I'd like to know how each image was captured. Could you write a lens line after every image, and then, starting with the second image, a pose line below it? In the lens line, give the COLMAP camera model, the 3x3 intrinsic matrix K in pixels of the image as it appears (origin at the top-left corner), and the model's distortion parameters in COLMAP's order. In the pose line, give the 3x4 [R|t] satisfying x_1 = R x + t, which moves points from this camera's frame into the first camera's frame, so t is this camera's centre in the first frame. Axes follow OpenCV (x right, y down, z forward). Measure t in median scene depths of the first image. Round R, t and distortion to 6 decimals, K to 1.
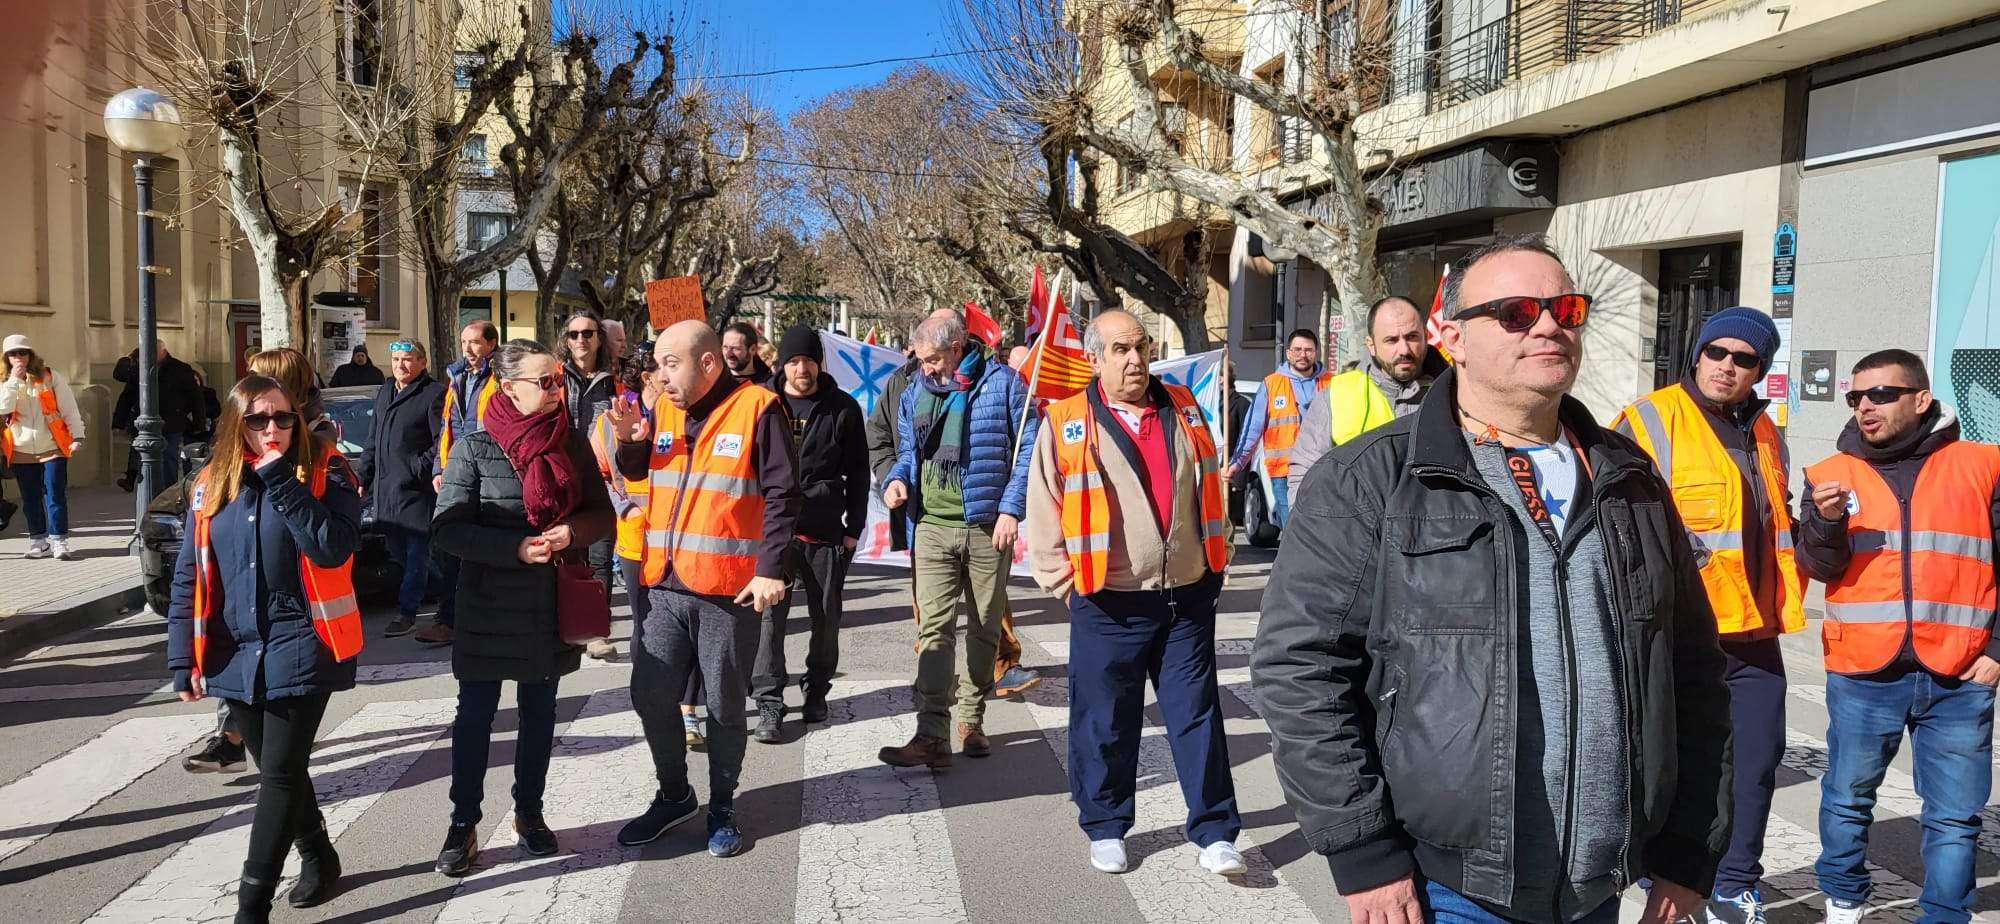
lens RADIAL K [[1487.6, 0, 1018.3], [0, 1487.6, 460.1], [0, 0, 1]] dist [0.043898, -0.026173]
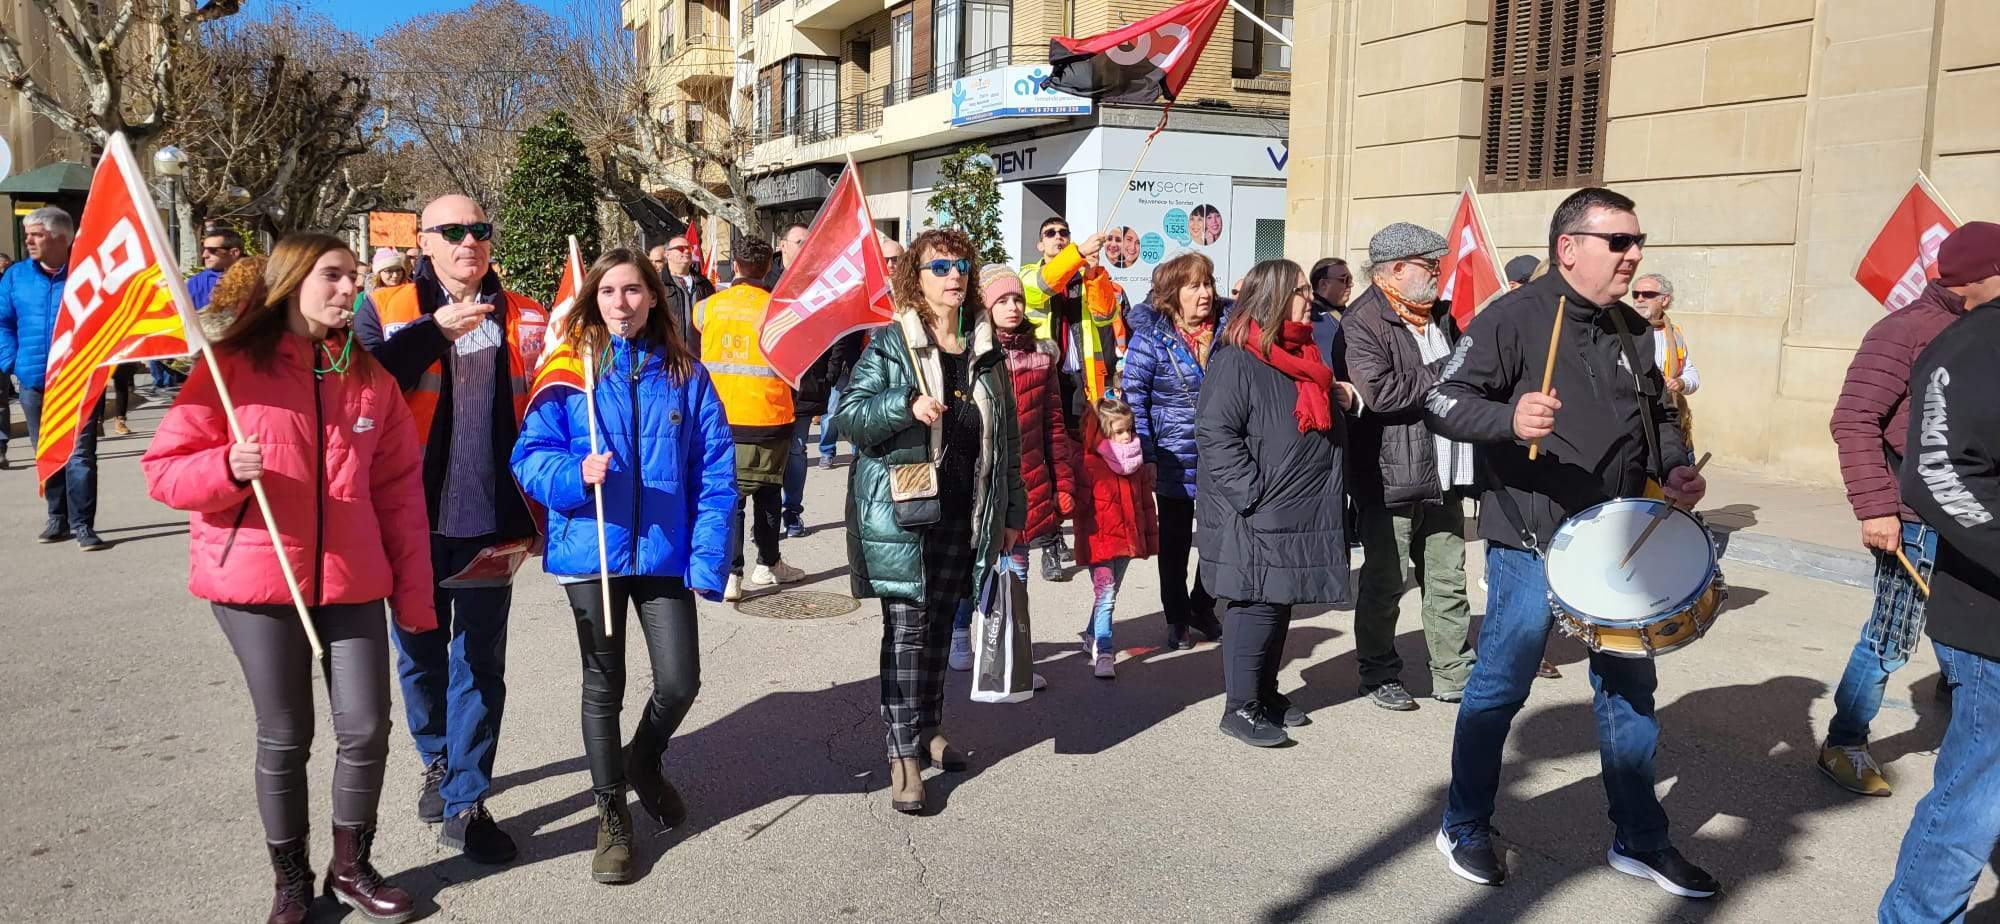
lens RADIAL K [[1487.6, 0, 1018.3], [0, 1487.6, 460.1], [0, 0, 1]] dist [0.043898, -0.026173]
pose [[0.966188, -0.025686, 0.256554, 0.022298], [0.011377, 0.998303, 0.057103, 0.039676], [-0.257586, -0.052254, 0.964841, -0.546230]]
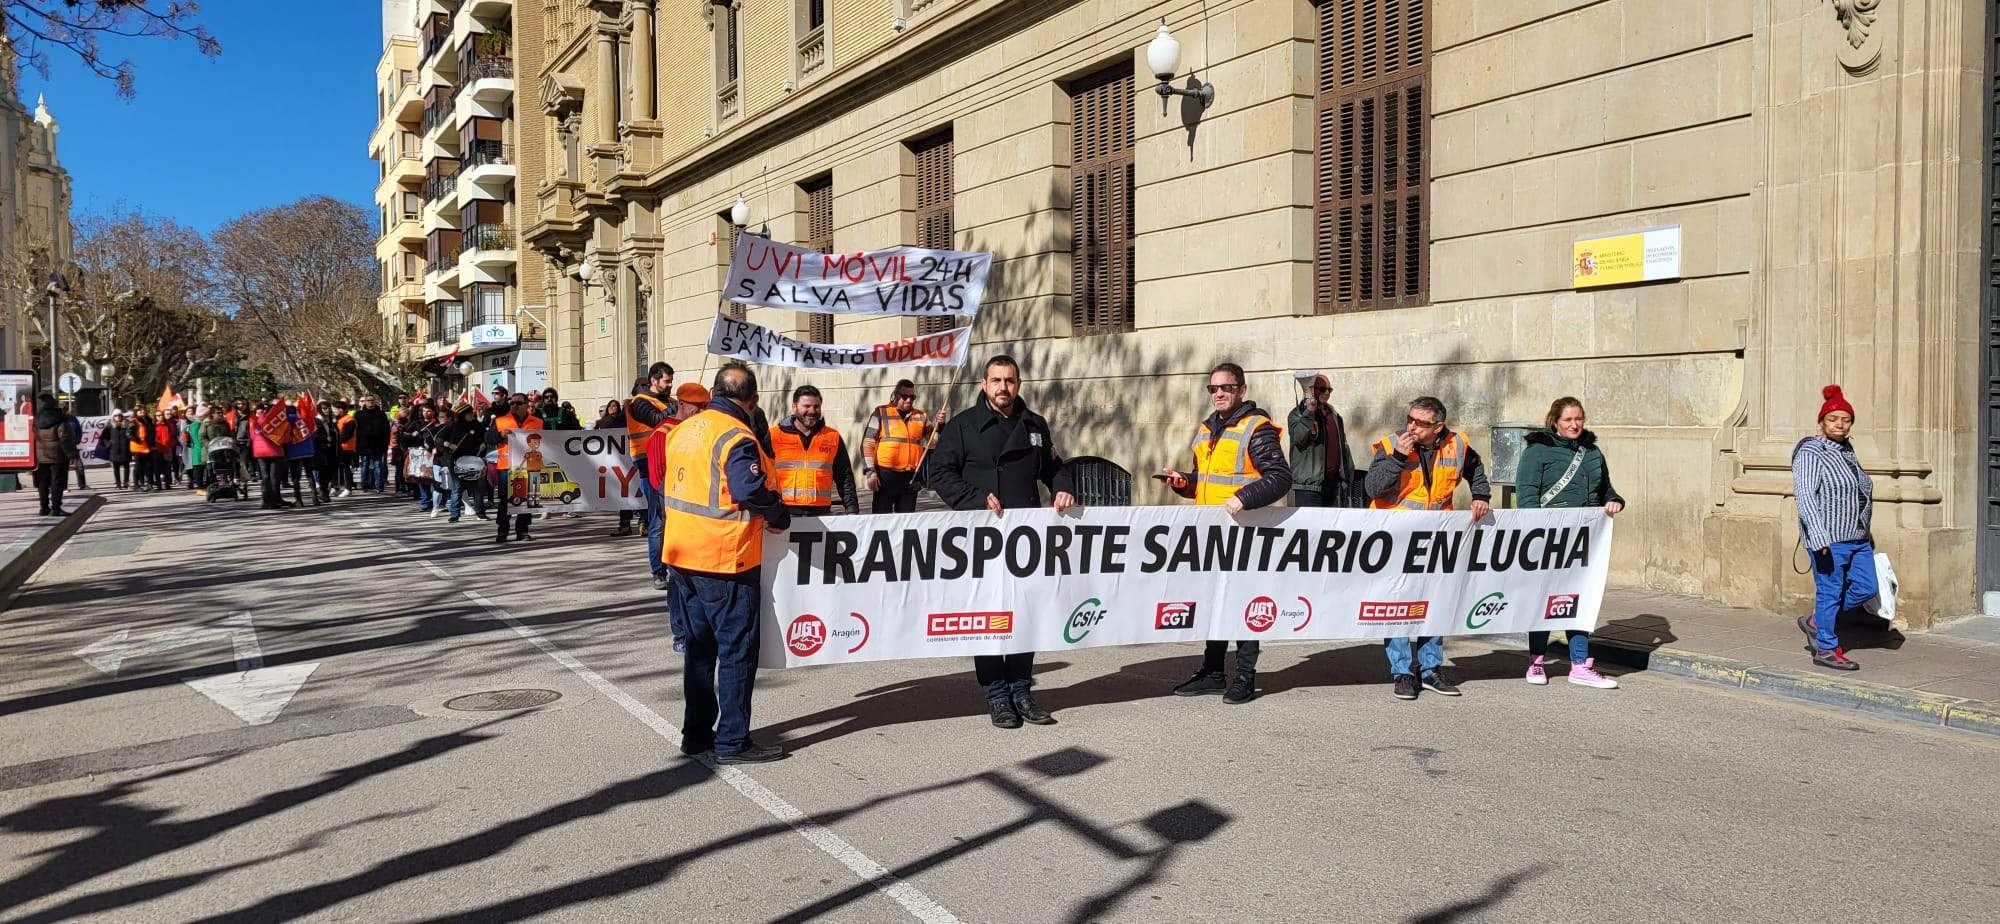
lens RADIAL K [[1453.6, 0, 1000.0], [0, 1453.6, 462.0], [0, 0, 1]] dist [0.058494, -0.025626]
pose [[0.939964, -0.036863, 0.339276, 0.184611], [0.047741, 0.998577, -0.023769, 0.118240], [-0.337917, 0.038539, 0.940386, -1.622493]]
